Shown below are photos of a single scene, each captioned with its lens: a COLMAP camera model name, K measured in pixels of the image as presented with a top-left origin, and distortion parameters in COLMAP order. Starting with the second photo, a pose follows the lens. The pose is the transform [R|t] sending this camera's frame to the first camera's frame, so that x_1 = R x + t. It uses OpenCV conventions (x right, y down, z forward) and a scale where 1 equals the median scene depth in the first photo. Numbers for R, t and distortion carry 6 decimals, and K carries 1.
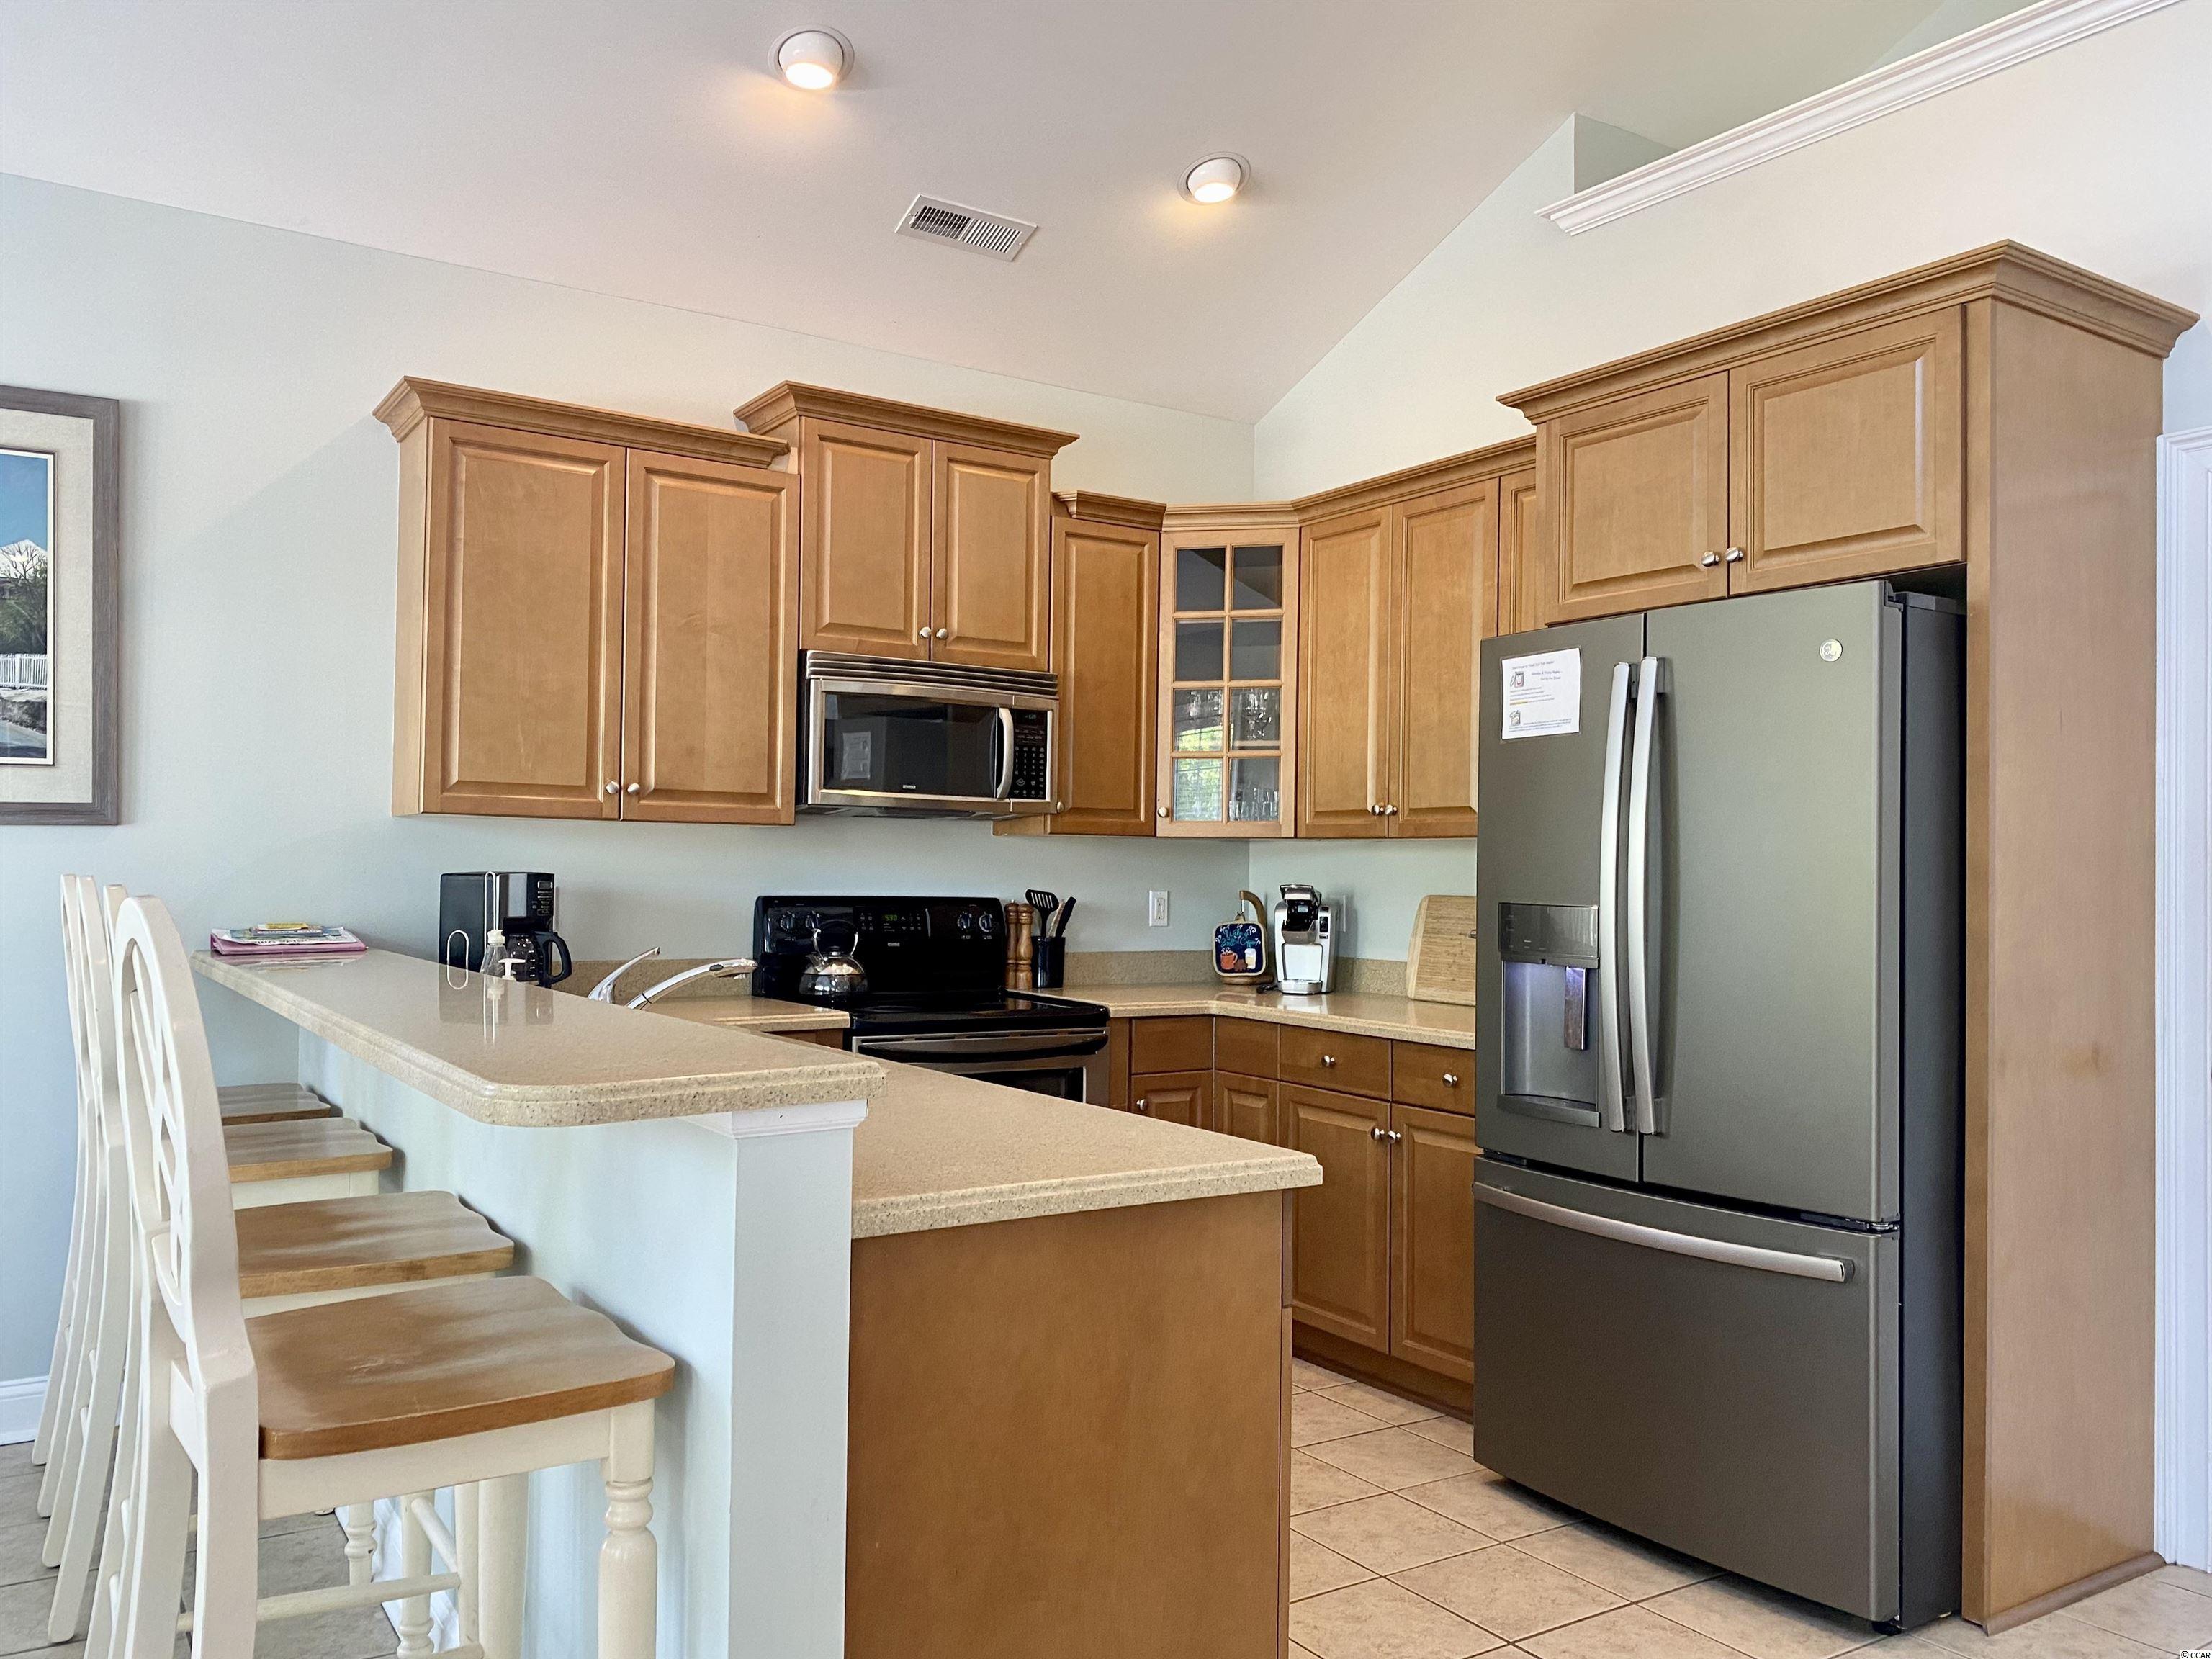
lens RADIAL K [[1679.7, 0, 1137.1], [0, 1679.7, 838.6], [0, 0, 1]] dist [0.070247, -0.108145]
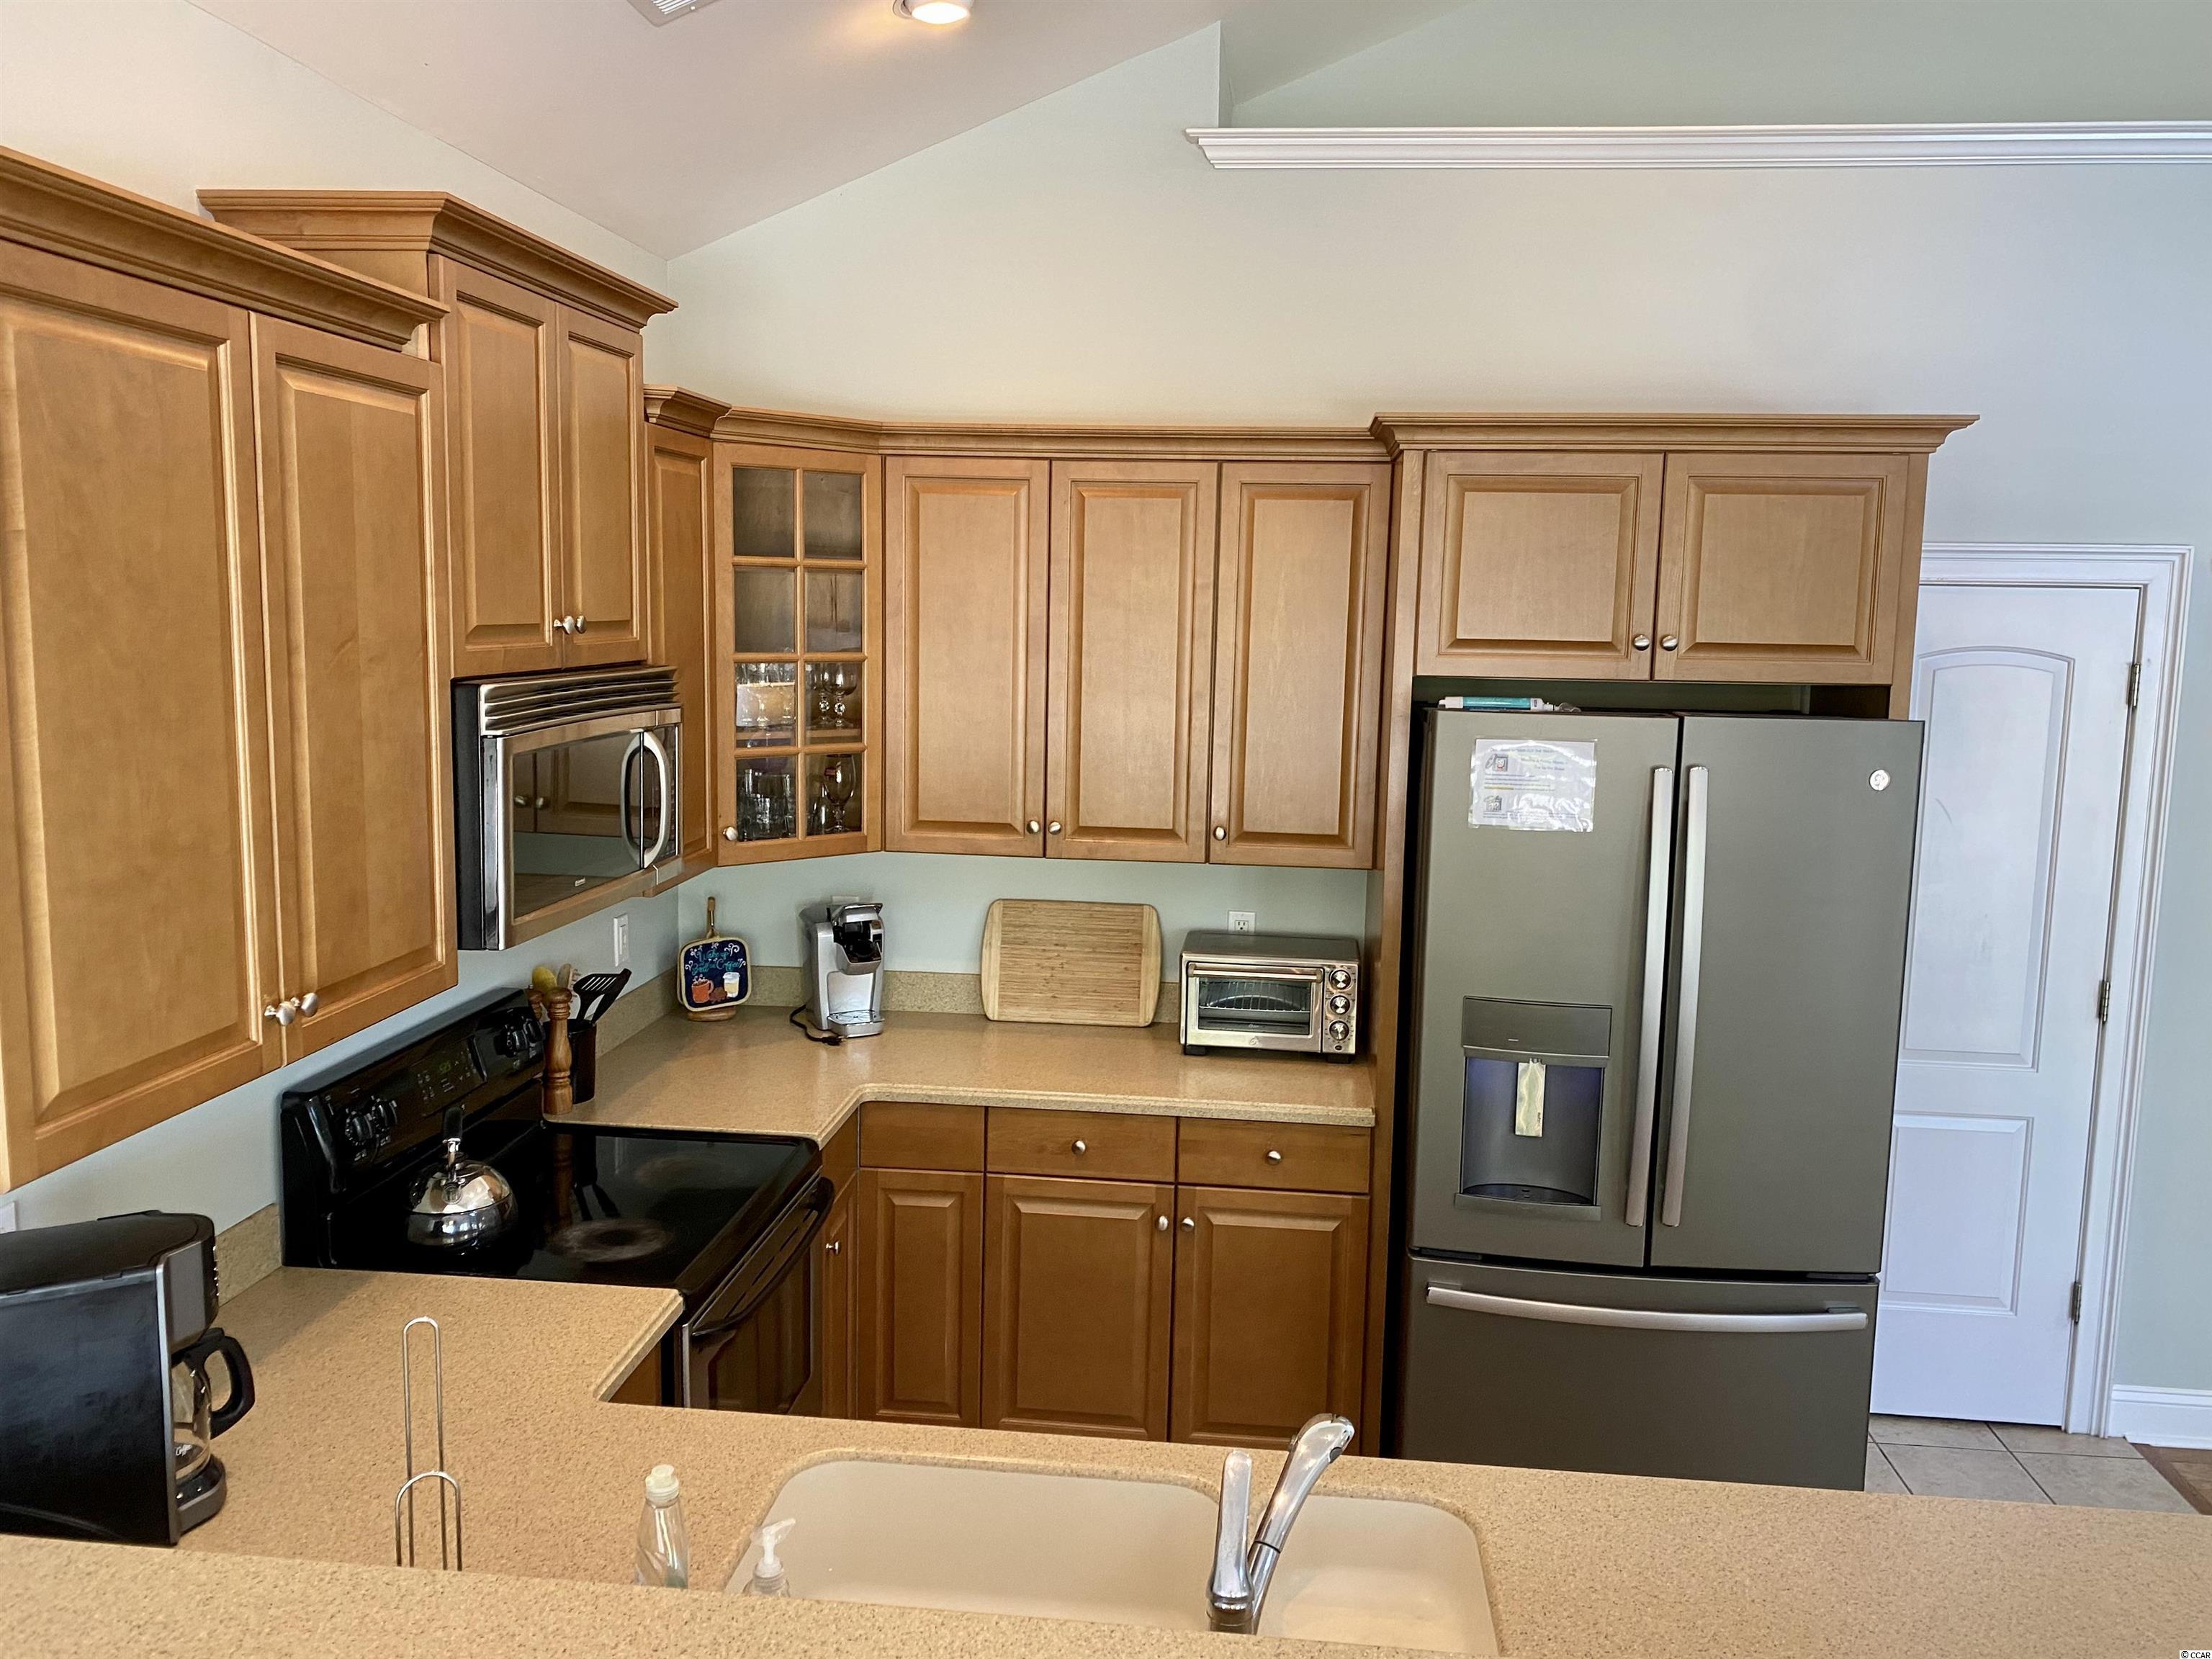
lens RADIAL K [[1673.7, 0, 1155.2], [0, 1673.7, 799.8], [0, 0, 1]] dist [0.104022, -0.109763]
pose [[0.634425, -0.089500, 0.767786, -0.452799], [-0.032599, 0.989293, 0.142257, -0.148215], [-0.772297, -0.115280, 0.624714, 0.417729]]
